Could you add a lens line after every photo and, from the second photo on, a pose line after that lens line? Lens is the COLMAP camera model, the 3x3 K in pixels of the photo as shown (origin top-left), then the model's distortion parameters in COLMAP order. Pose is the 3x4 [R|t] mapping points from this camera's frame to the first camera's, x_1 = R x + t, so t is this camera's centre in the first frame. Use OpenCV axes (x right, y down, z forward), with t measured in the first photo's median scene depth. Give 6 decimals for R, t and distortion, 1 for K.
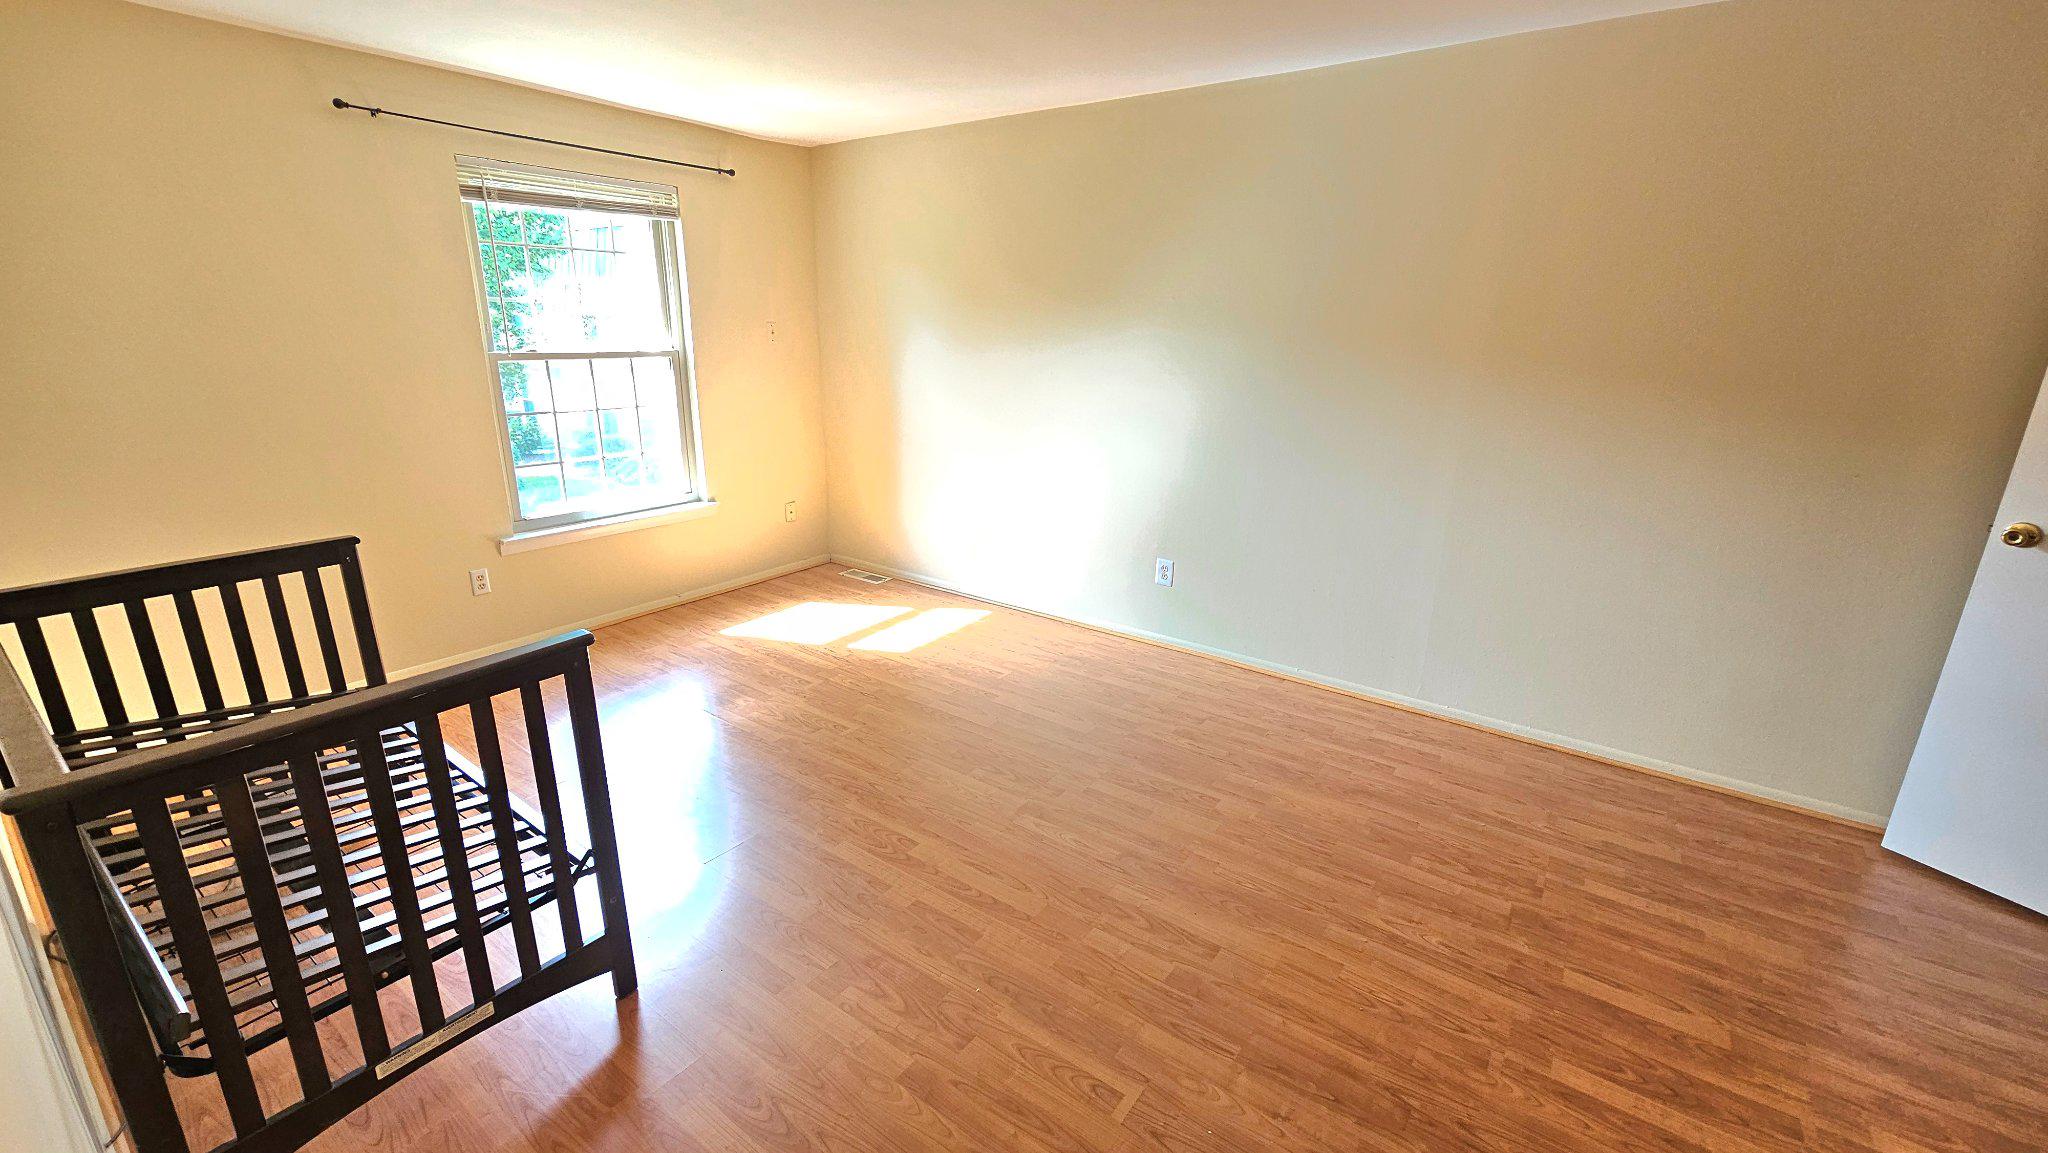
lens RADIAL K [[830.6, 0, 1021.8], [0, 830.6, 575.9], [0, 0, 1]] dist [-0.001483, -0.000373]
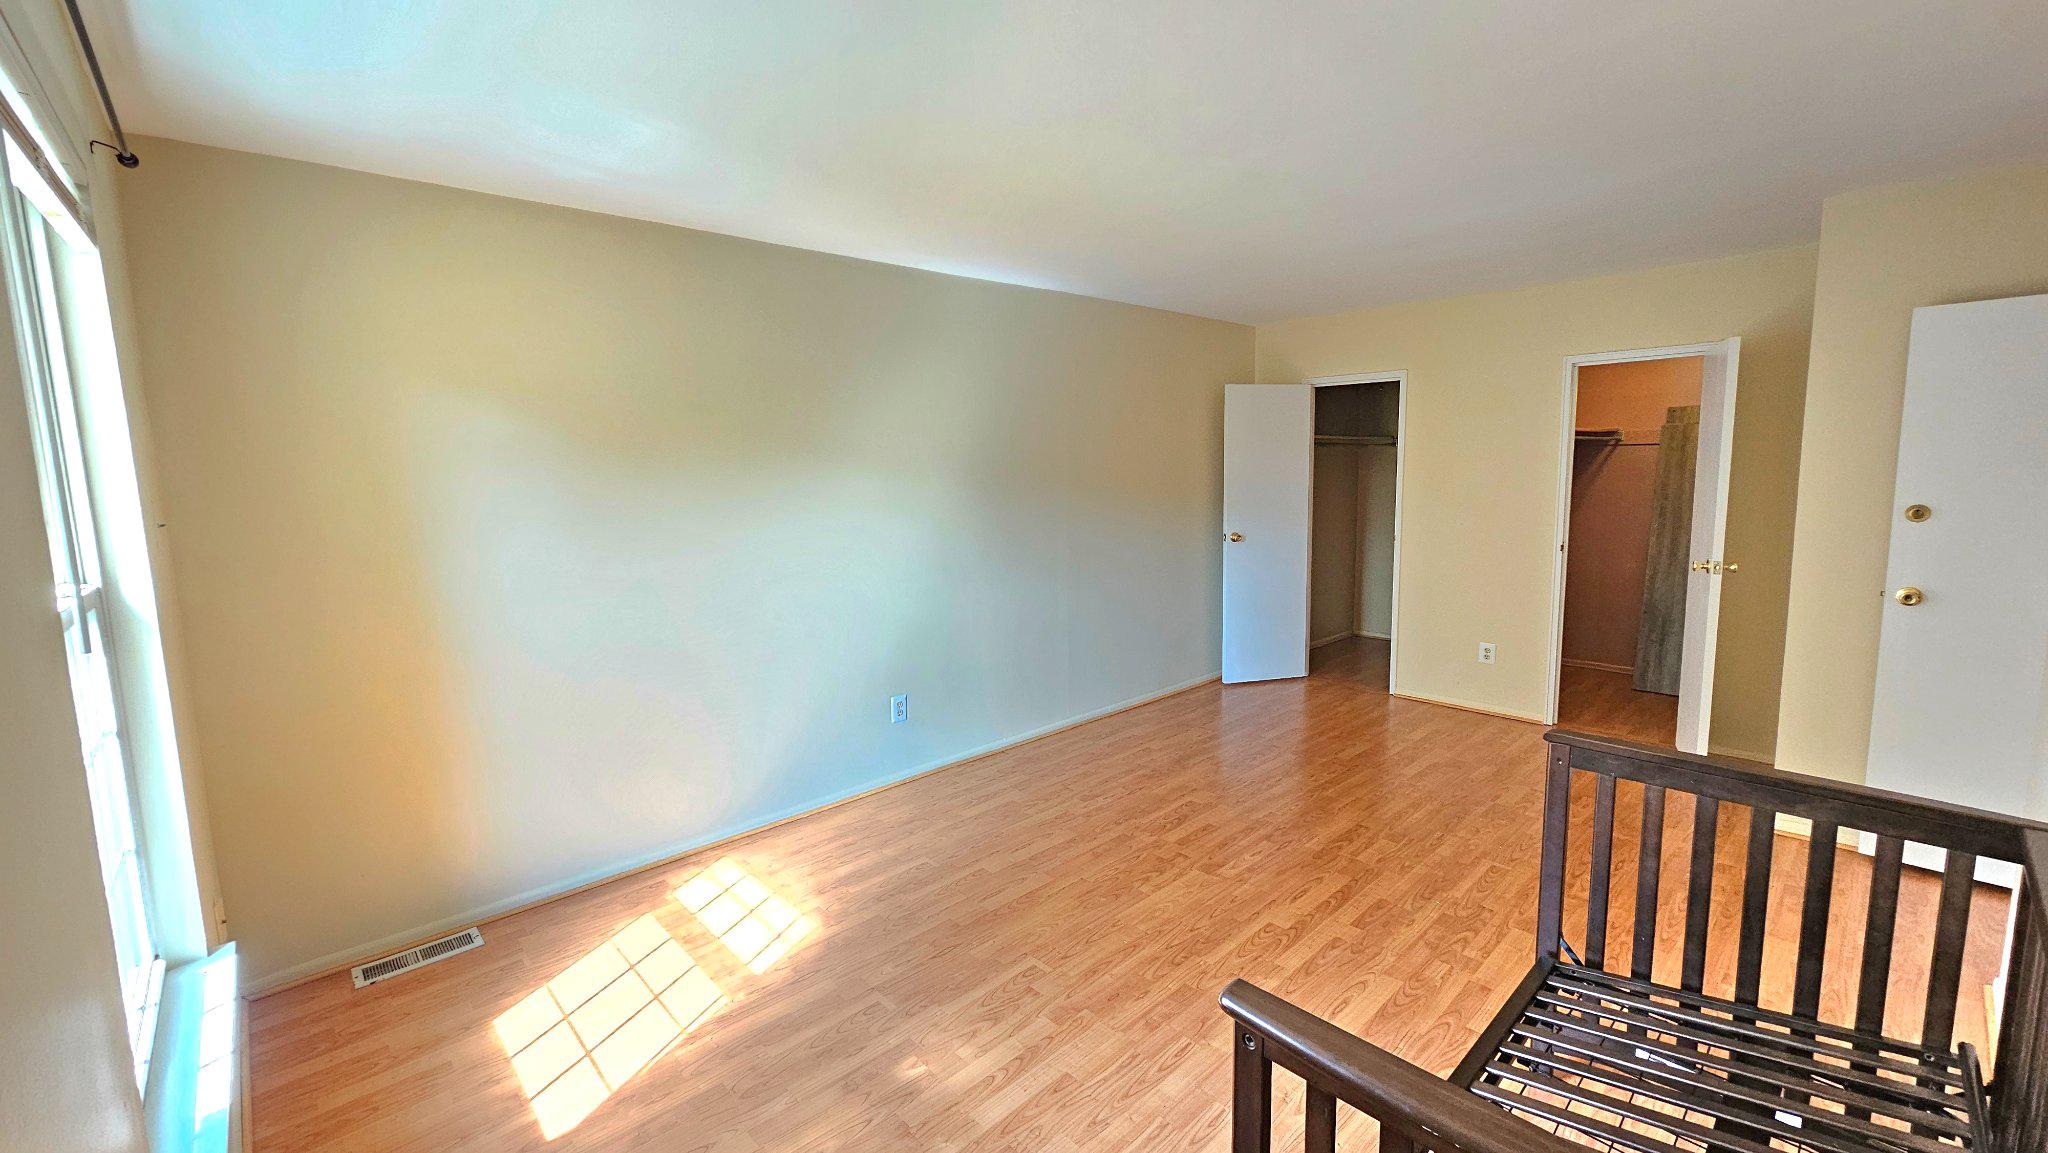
lens RADIAL K [[830.6, 0, 1021.8], [0, 830.6, 575.9], [0, 0, 1]] dist [-0.001483, -0.000373]
pose [[0.189377, -0.151909, 0.970083, -0.981664], [0.308593, 0.947108, 0.088069, -0.259976], [-0.932152, 0.282682, 0.226238, 0.764831]]
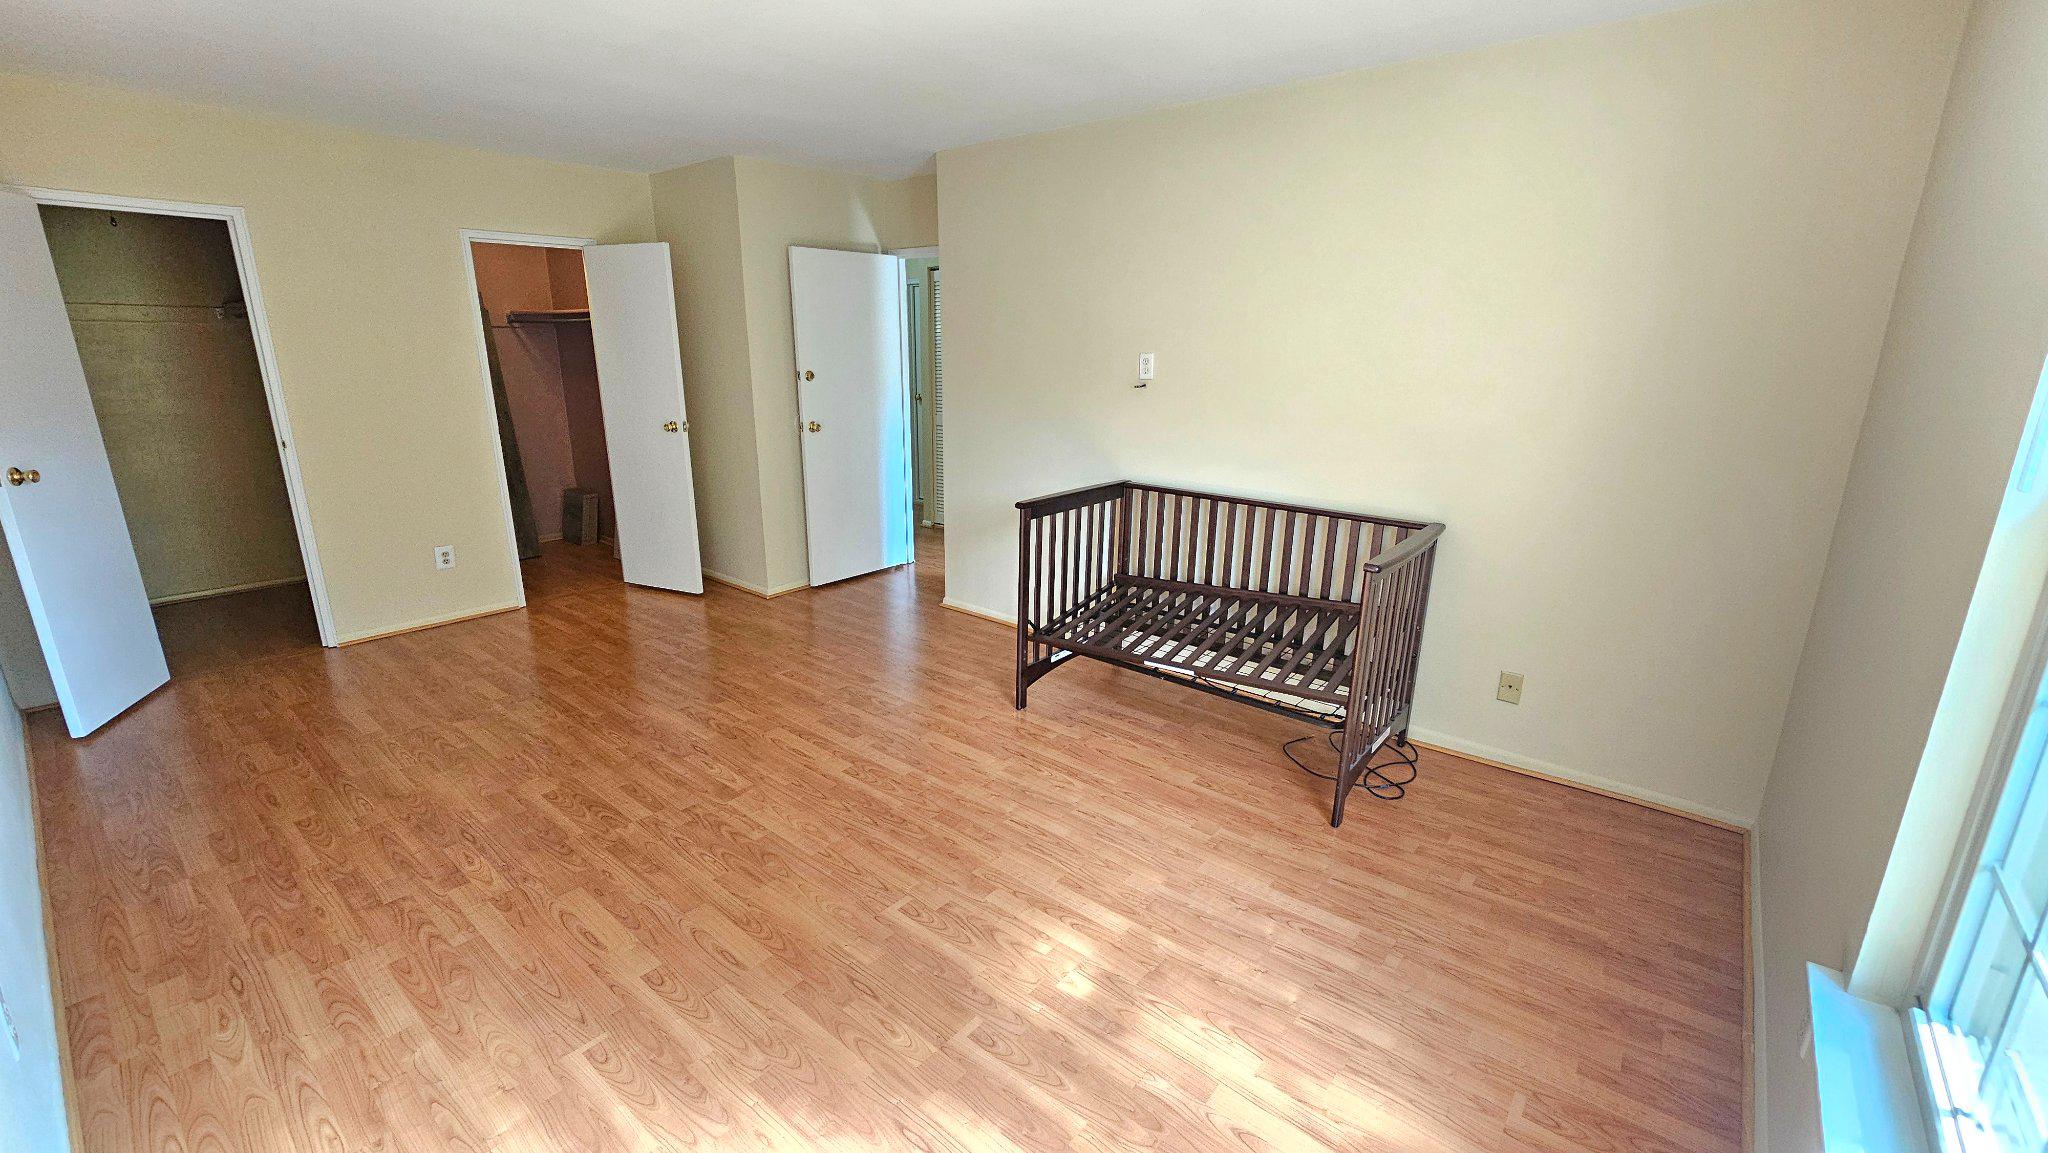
lens RADIAL K [[845.5, 0, 1012.2], [0, 845.5, 566.0], [0, 0, 1]] dist [0.001220, 0.000115]
pose [[-0.997298, -0.036889, 0.063527, -0.358485], [0.002270, 0.848887, 0.528570, -0.471186], [-0.073425, 0.527286, -0.846510, 1.530767]]
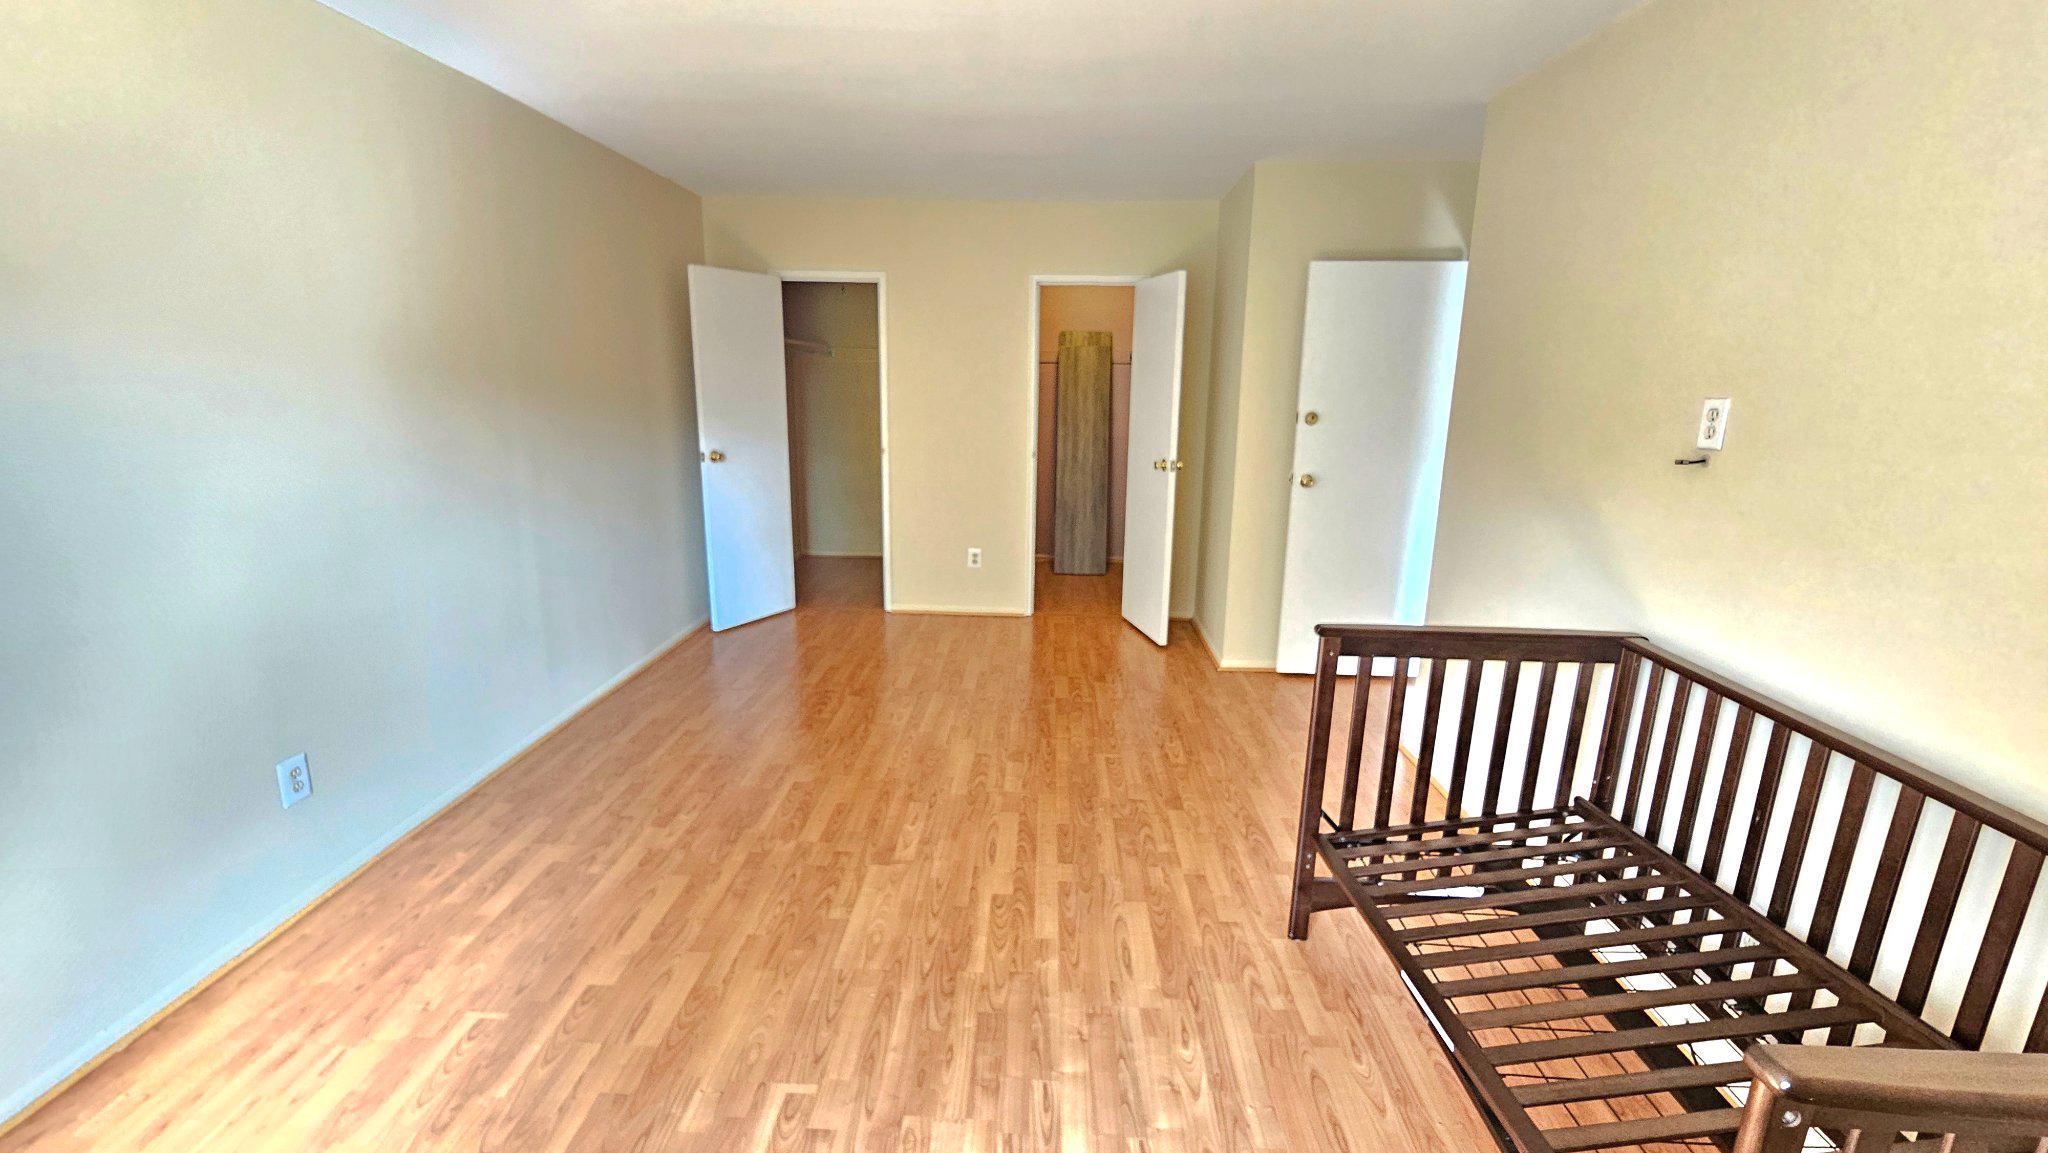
lens RADIAL K [[845.5, 0, 1012.2], [0, 845.5, 566.0], [0, 0, 1]] dist [0.001220, 0.000115]
pose [[-0.553790, -0.206475, 0.806650, -0.703296], [0.221534, 0.897314, 0.381771, -0.324091], [-0.802645, 0.390122, -0.451183, 1.053766]]
